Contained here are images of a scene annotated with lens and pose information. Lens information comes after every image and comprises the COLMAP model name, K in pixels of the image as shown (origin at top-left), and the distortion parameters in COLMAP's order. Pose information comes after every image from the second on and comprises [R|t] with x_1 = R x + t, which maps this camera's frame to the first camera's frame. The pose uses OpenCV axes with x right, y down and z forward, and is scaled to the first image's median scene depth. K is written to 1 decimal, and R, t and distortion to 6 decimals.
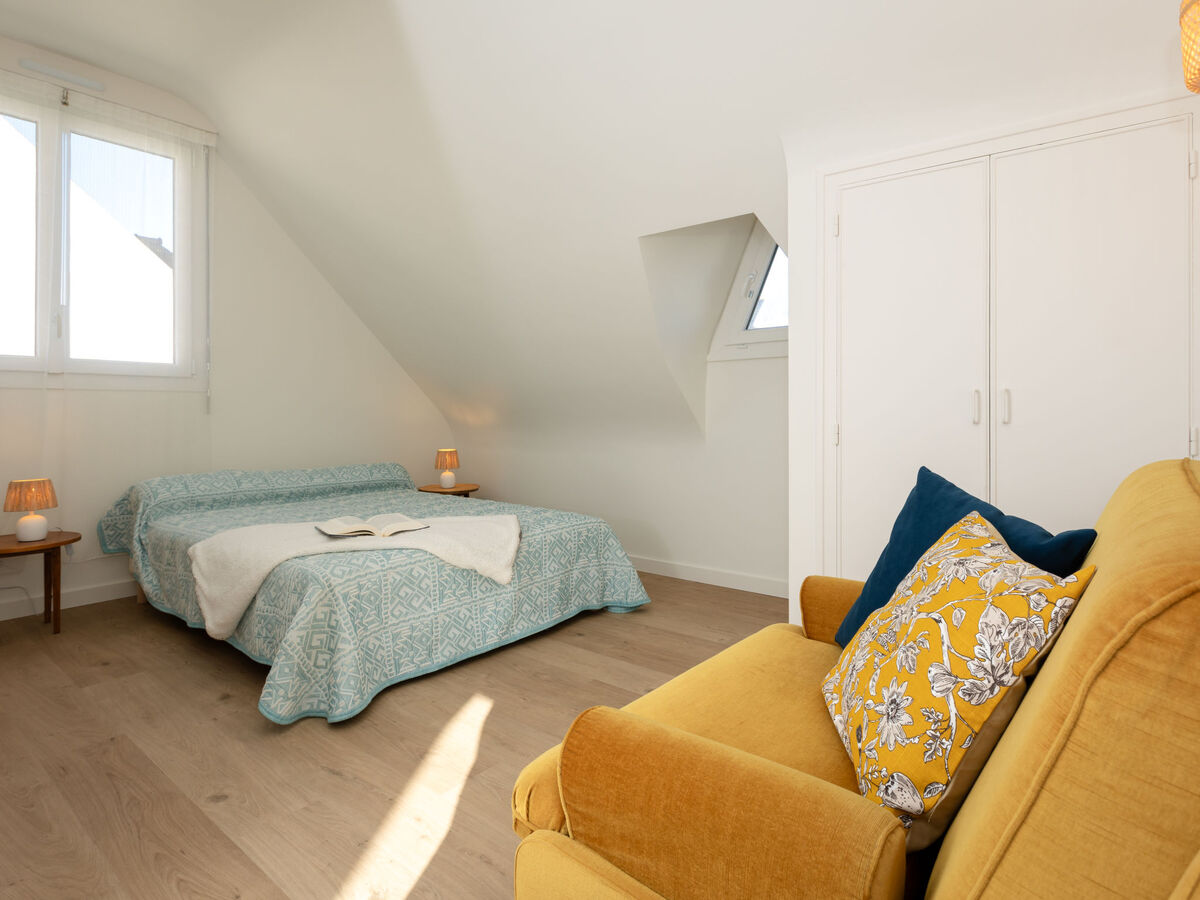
lens RADIAL K [[642.6, 0, 576.5], [0, 642.6, 407.5], [0, 0, 1]] dist [0.002482, 0.000177]
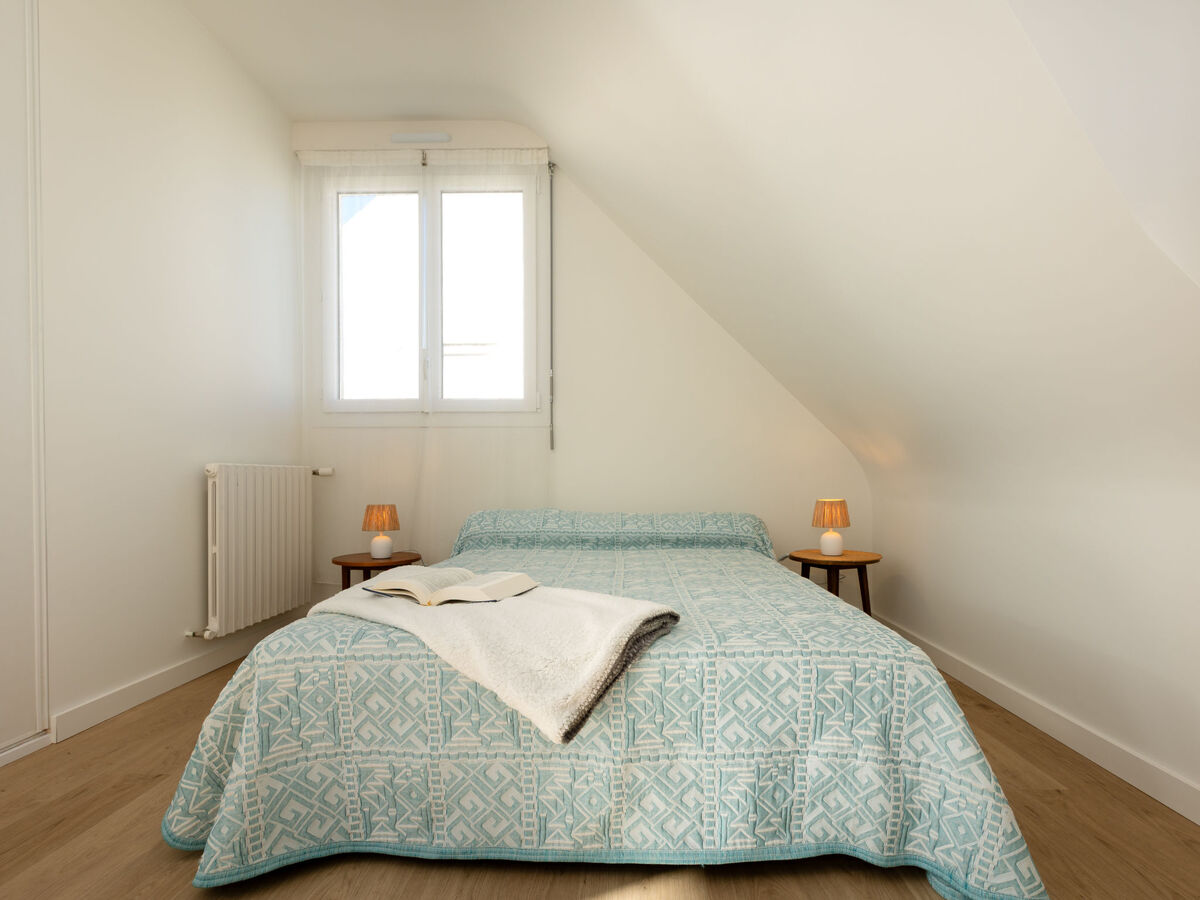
lens RADIAL K [[613.0, 0, 600.5], [0, 613.0, 478.2], [0, 0, 1]] dist [0.001502, -0.000893]
pose [[0.641484, 0.005275, -0.767118, 0.224646], [0.000317, 0.999974, 0.007141, 0.060003], [0.767136, -0.004824, 0.641466, 0.616662]]
